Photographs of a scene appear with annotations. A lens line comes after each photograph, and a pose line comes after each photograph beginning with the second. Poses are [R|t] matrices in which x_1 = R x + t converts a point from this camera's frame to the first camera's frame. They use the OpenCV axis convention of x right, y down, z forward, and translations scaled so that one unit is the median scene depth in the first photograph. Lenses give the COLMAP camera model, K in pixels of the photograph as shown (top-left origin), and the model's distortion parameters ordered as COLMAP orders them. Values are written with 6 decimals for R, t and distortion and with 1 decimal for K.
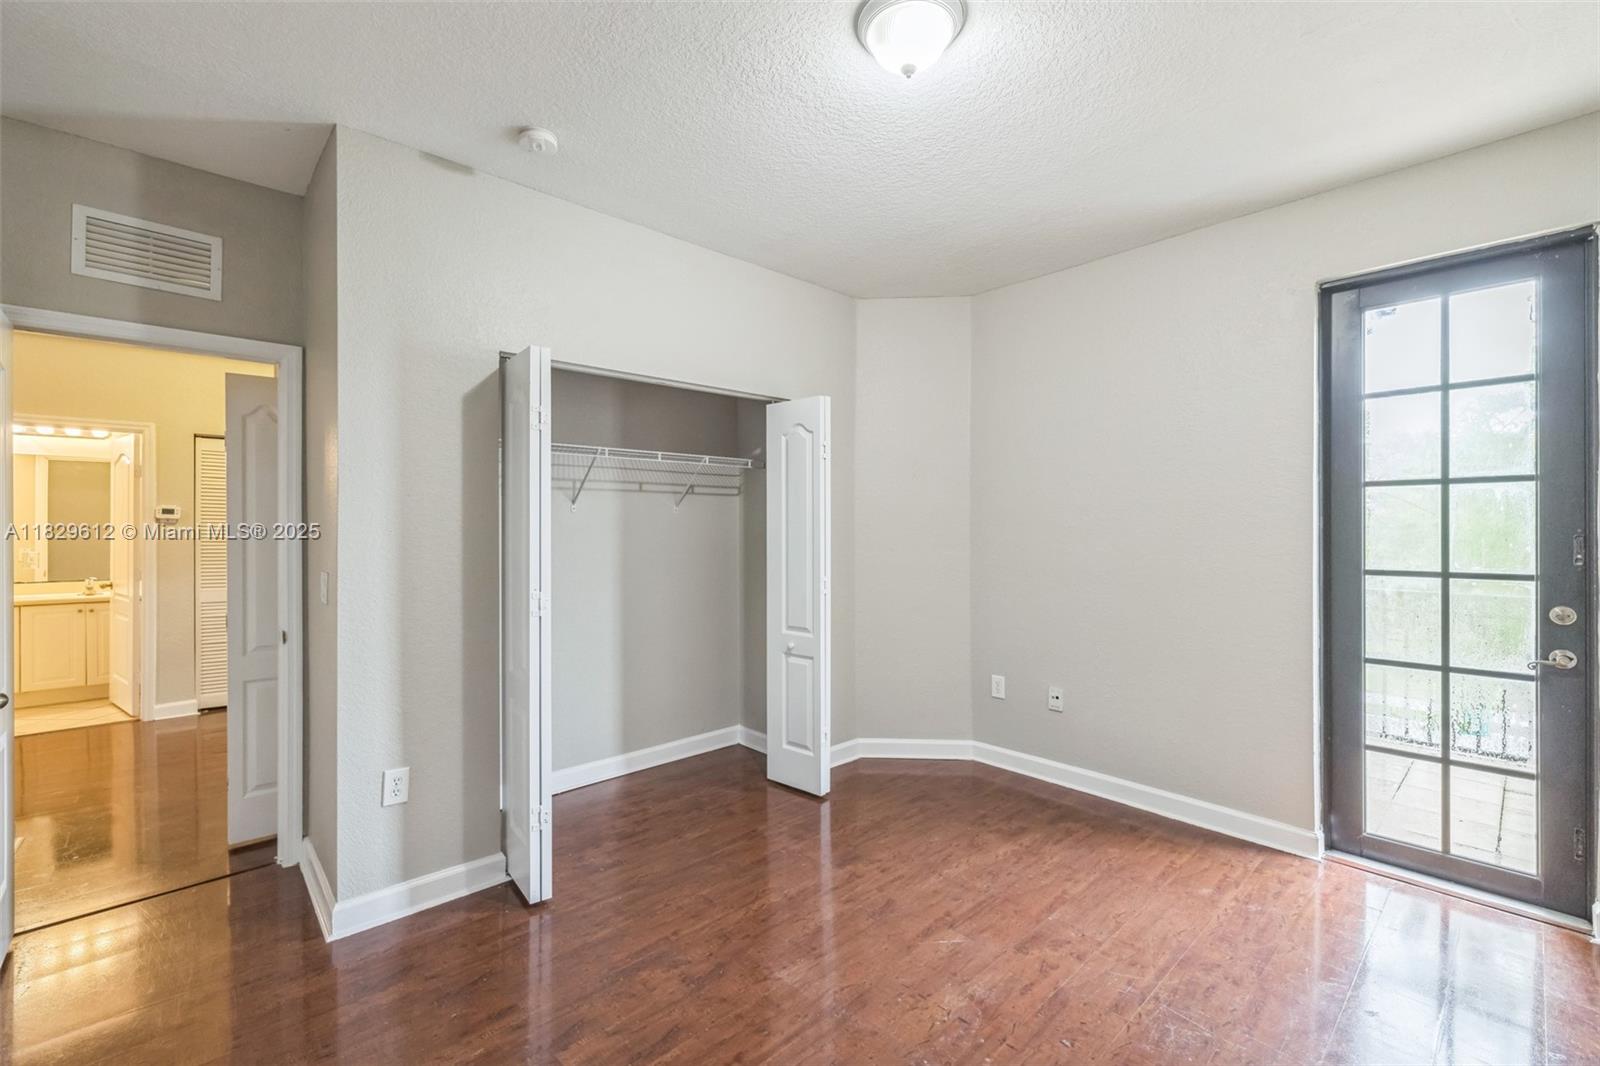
lens RADIAL K [[689.2, 0, 796.1], [0, 689.2, 530.9], [0, 0, 1]] dist [0.006723, -0.000128]
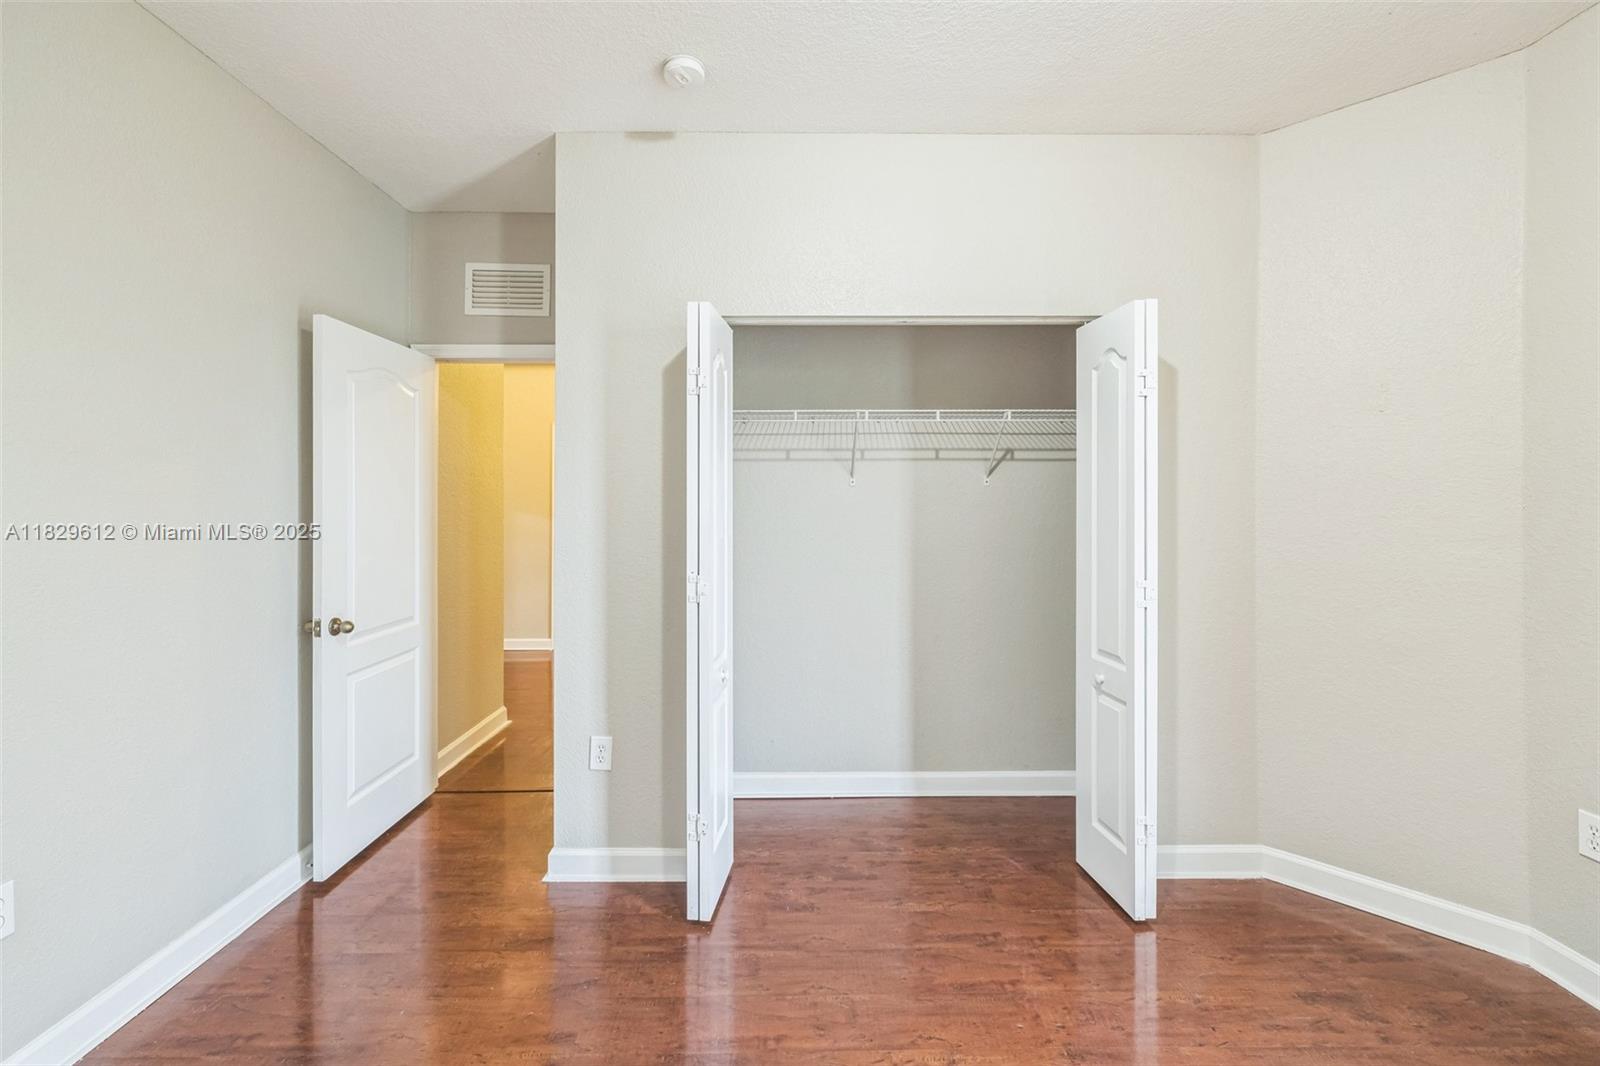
lens RADIAL K [[689.2, 0, 796.1], [0, 689.2, 530.9], [0, 0, 1]] dist [0.006723, -0.000128]
pose [[0.730371, 0.019317, -0.682777, 0.237294], [-0.000980, 0.999629, 0.027232, 0.005373], [0.683050, -0.019220, 0.730119, 0.320673]]
